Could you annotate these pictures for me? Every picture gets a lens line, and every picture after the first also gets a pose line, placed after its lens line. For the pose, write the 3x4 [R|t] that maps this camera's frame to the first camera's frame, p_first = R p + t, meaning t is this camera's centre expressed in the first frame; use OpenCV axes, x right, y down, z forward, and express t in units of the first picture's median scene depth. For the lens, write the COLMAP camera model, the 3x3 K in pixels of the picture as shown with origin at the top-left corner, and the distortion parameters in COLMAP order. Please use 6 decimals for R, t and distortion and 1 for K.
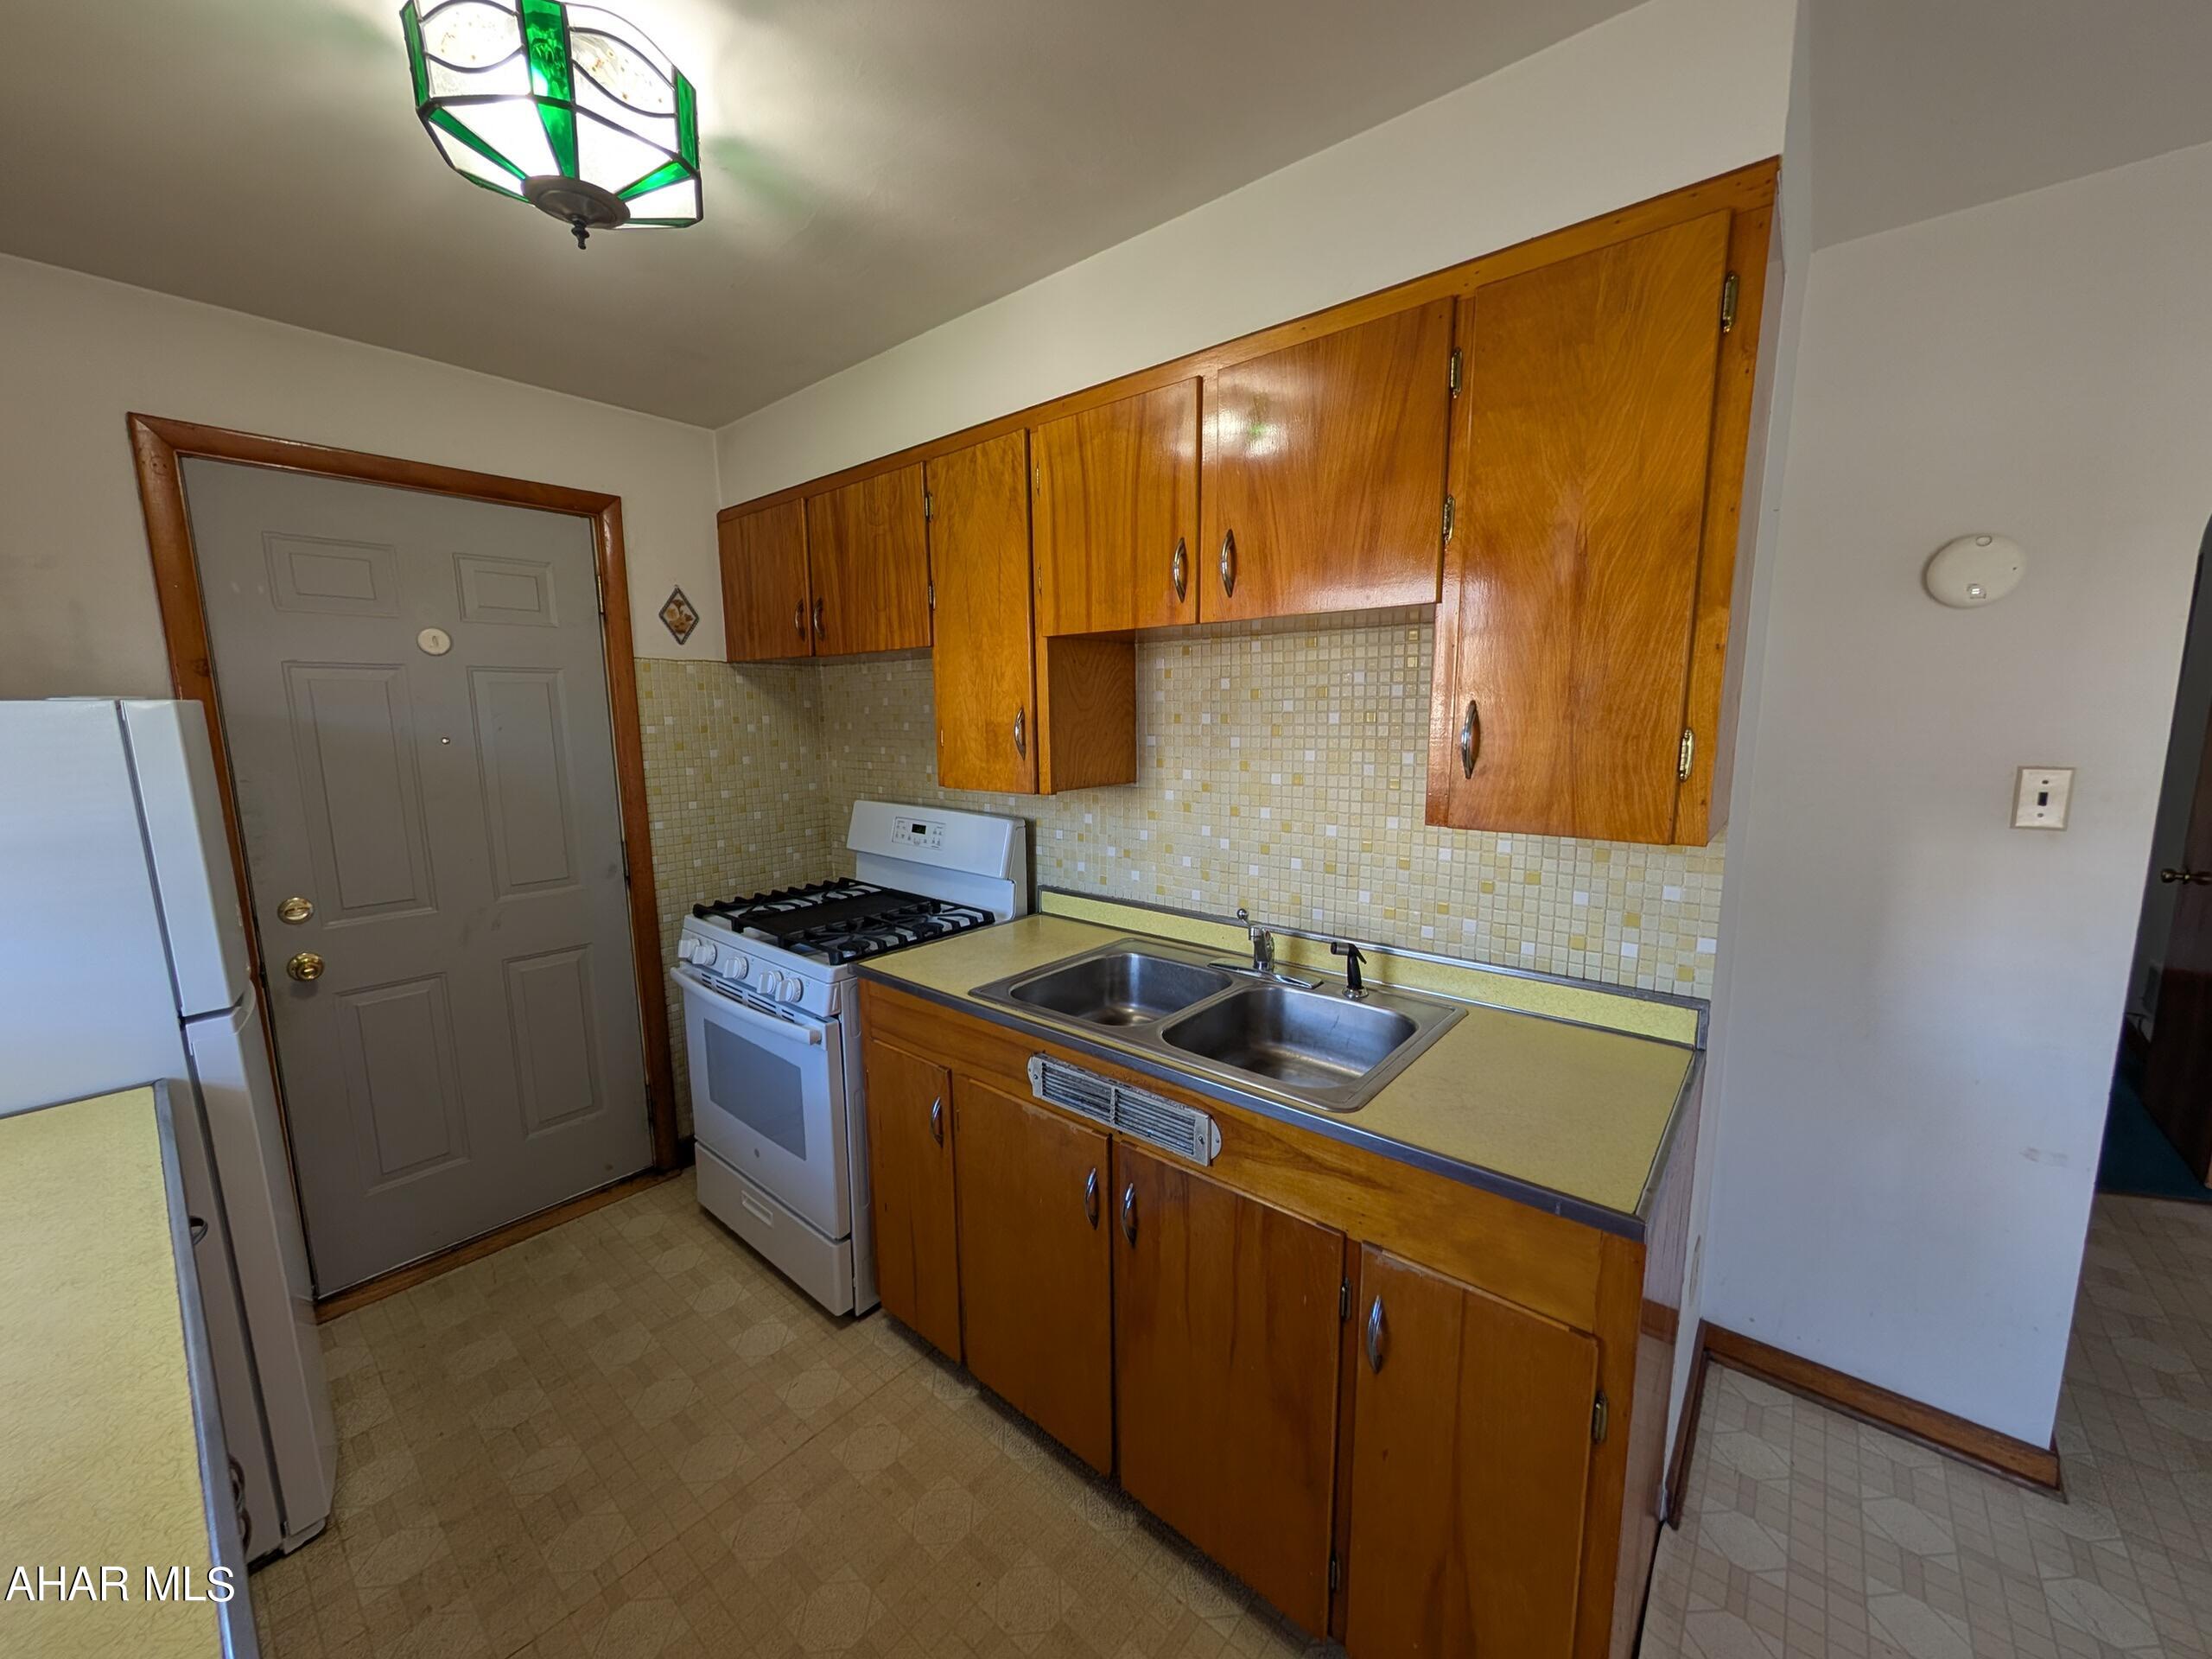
lens RADIAL K [[833.6, 0, 1104.3], [0, 833.6, 833.7], [0, 0, 1]] dist [-0.000600, 0.000354]
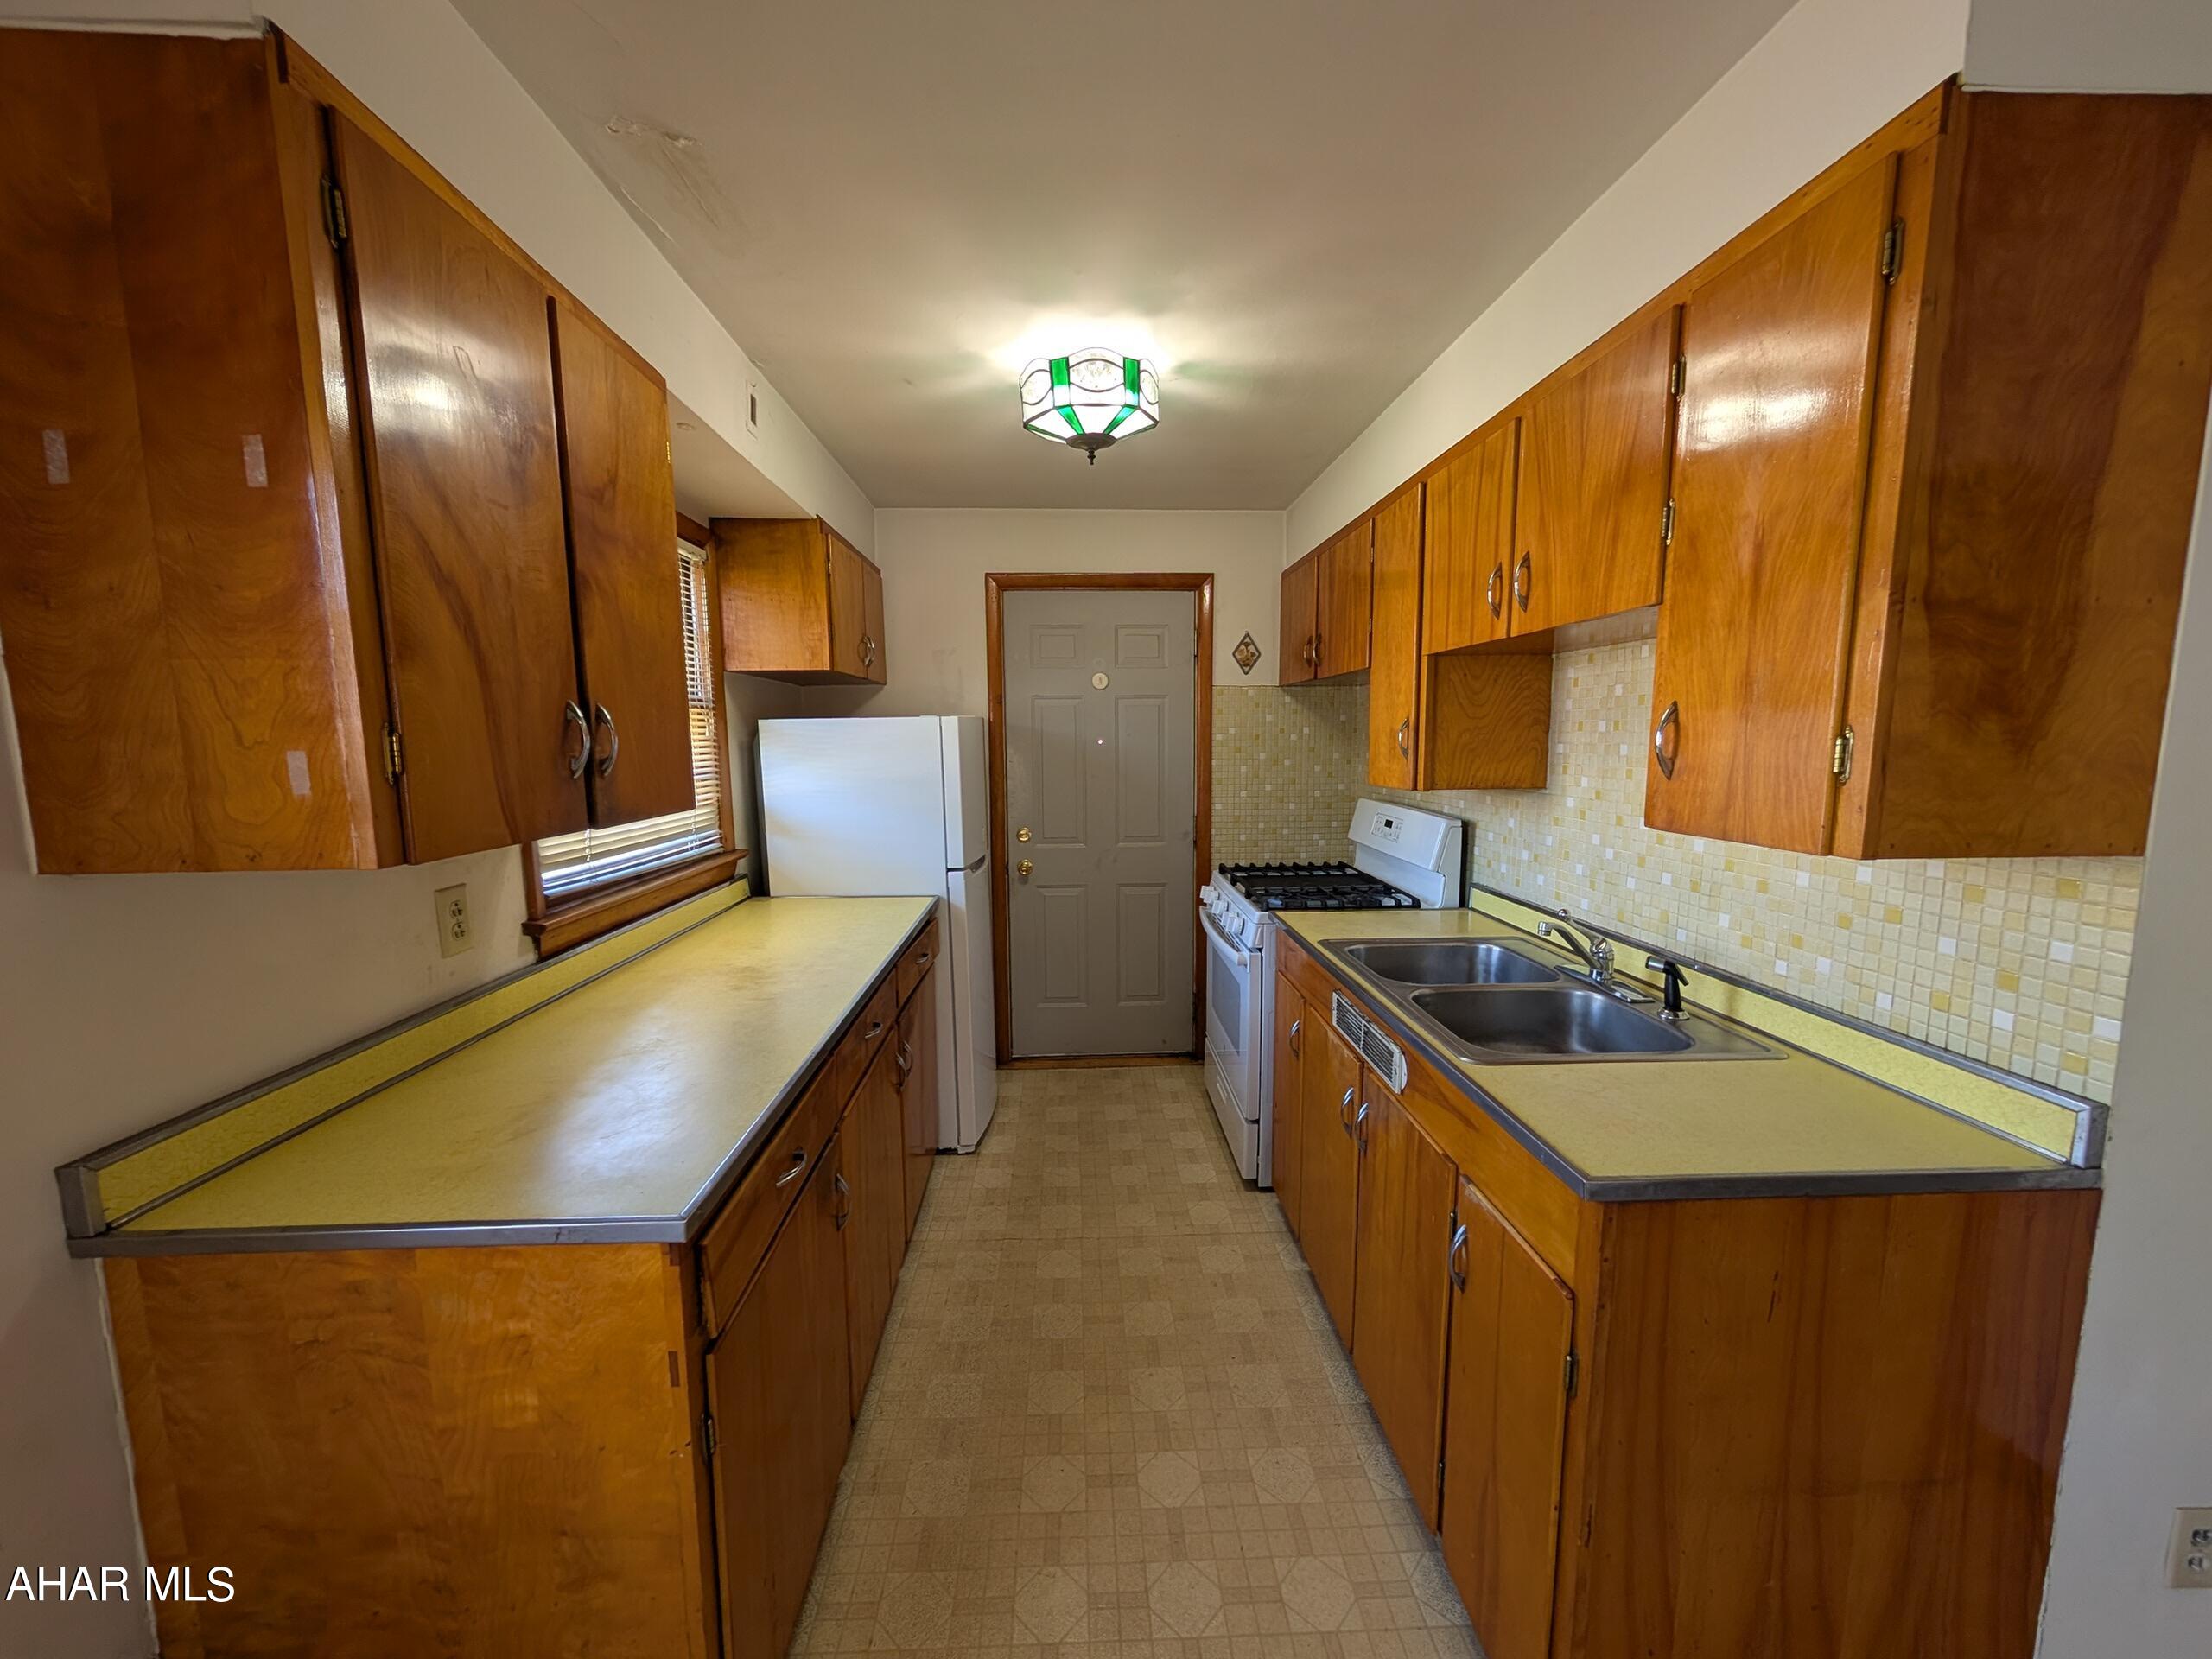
lens RADIAL K [[833.6, 0, 1104.3], [0, 833.6, 833.7], [0, 0, 1]] dist [-0.000600, 0.000354]
pose [[0.680292, 0.090159, -0.727375, 0.434691], [-0.106422, 0.994039, 0.023679, 0.027821], [0.725174, 0.061300, 0.685832, -0.097732]]
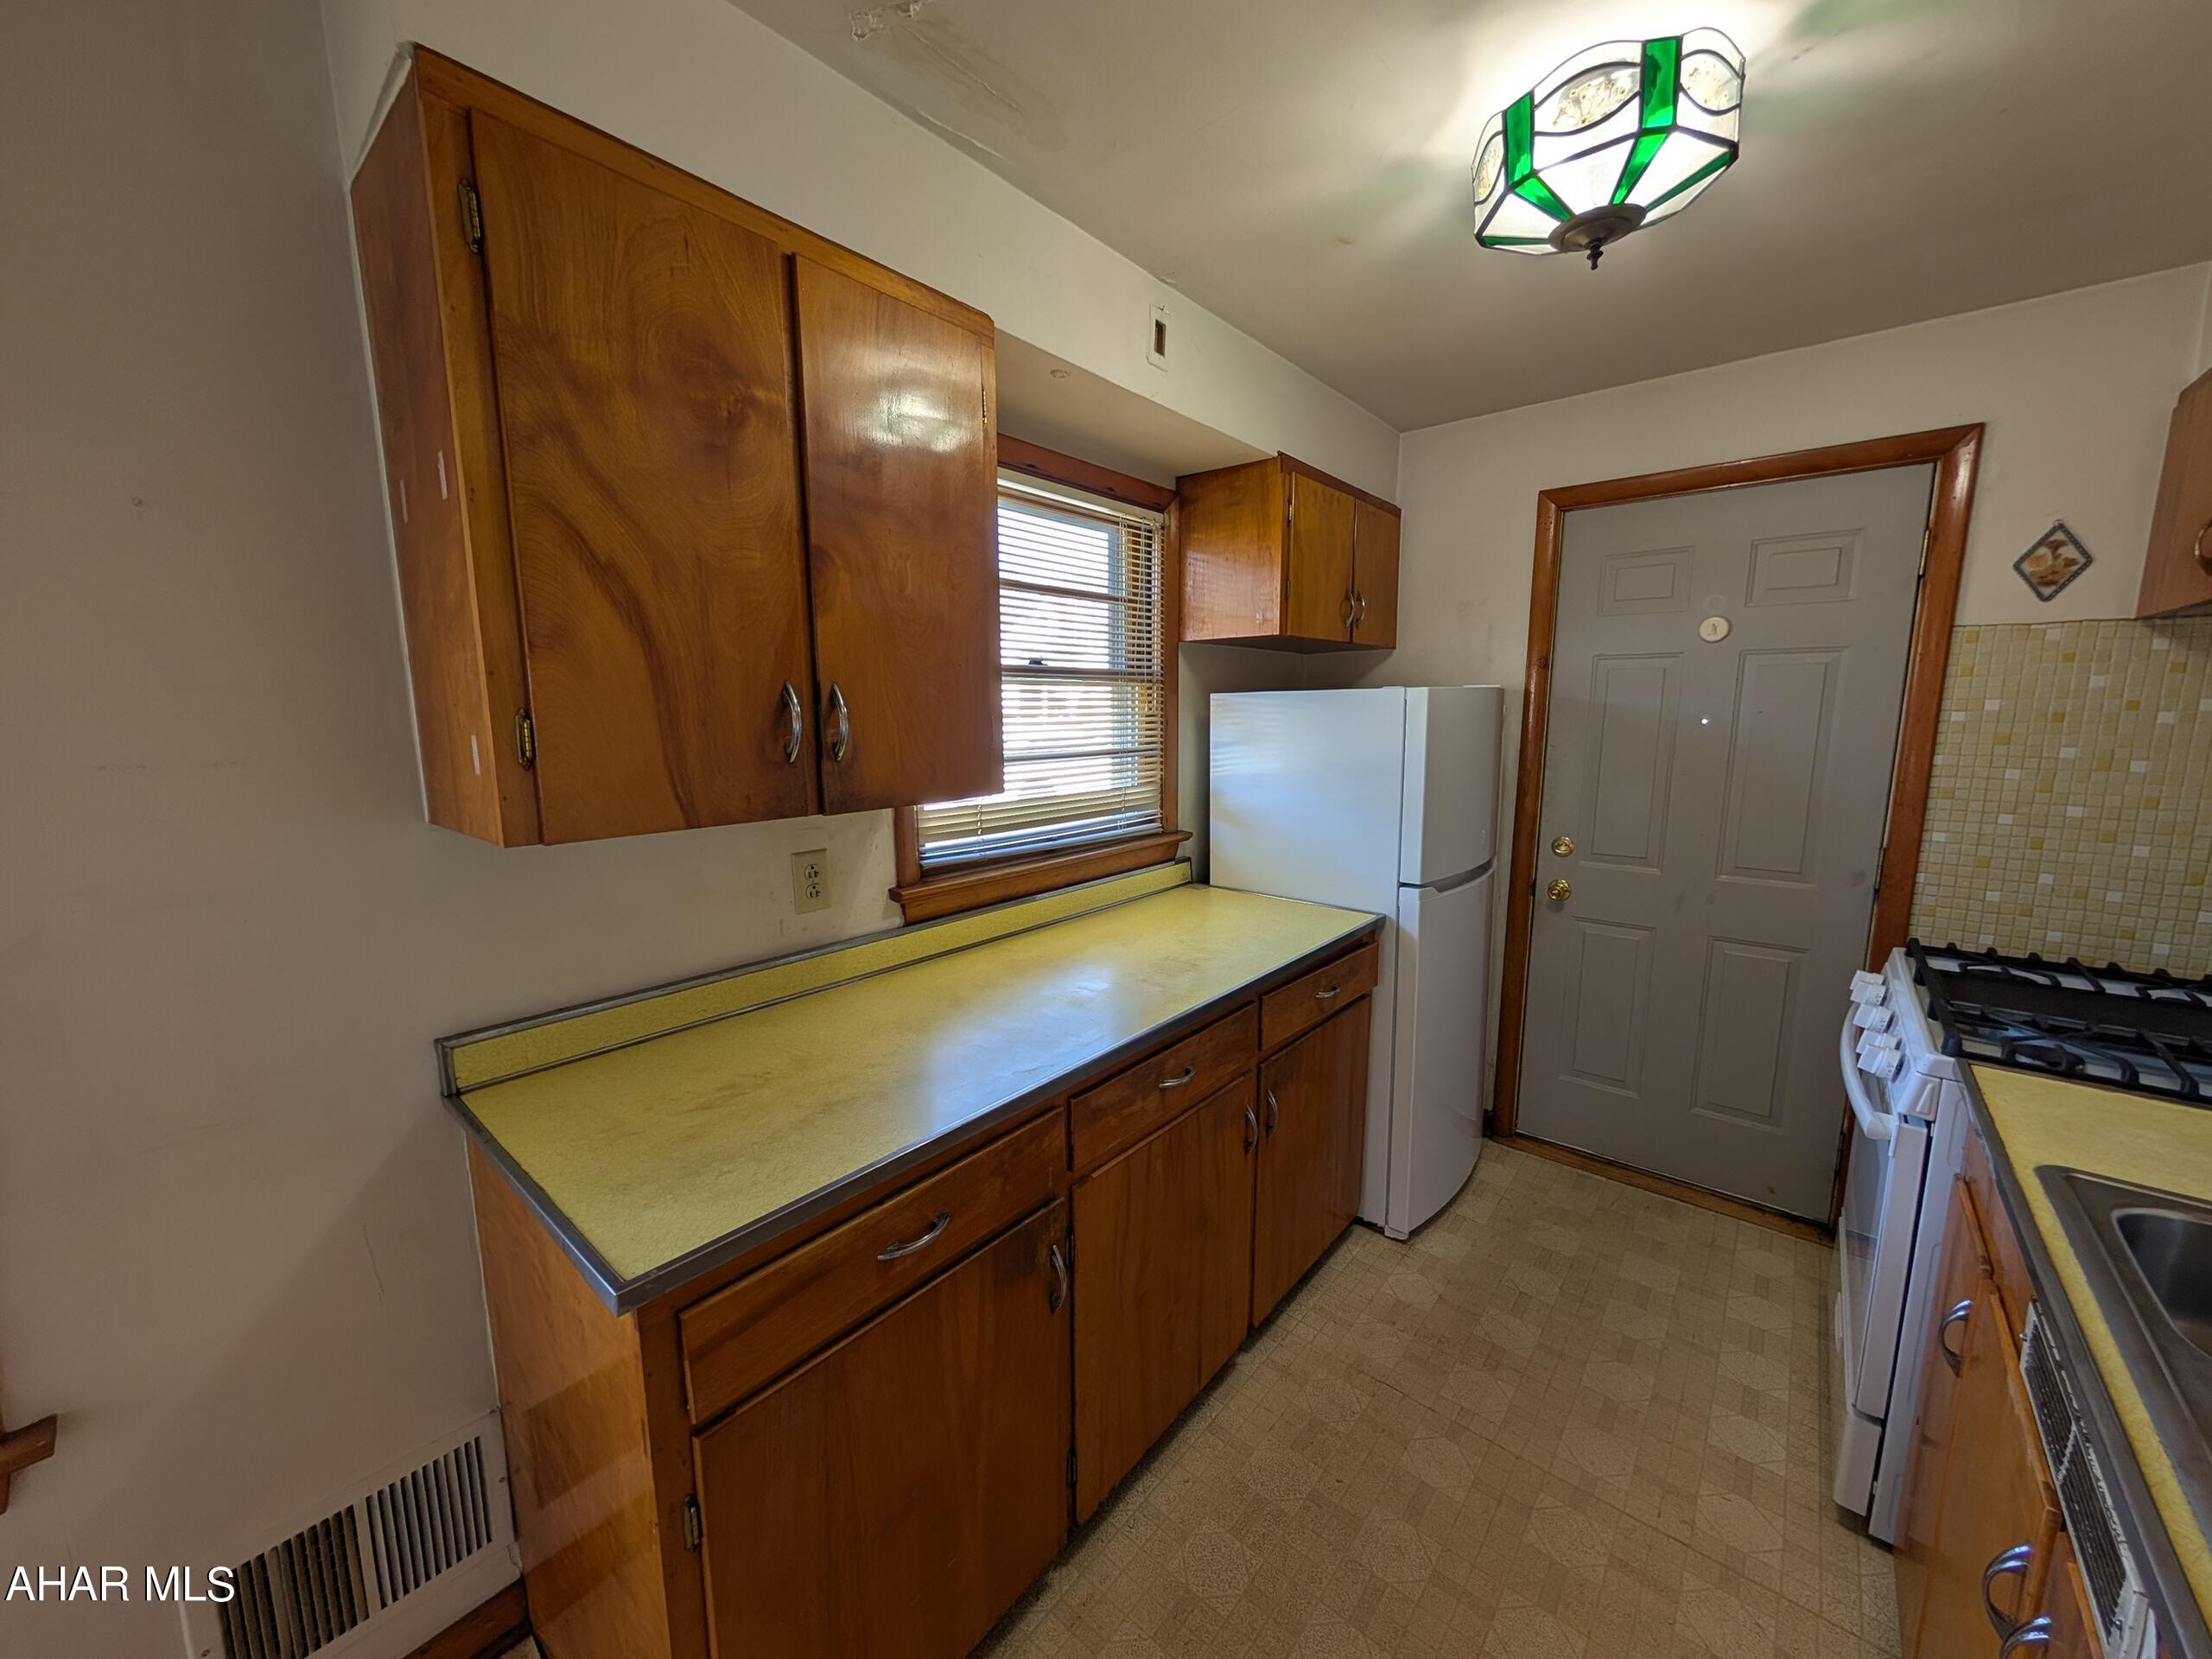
lens RADIAL K [[833.6, 0, 1104.3], [0, 833.6, 833.7], [0, 0, 1]] dist [-0.000600, 0.000354]
pose [[-0.001345, 0.160113, -0.987098, 0.319587], [-0.142940, 0.976932, 0.158658, -0.031993], [0.989730, 0.141309, 0.021572, 0.245184]]
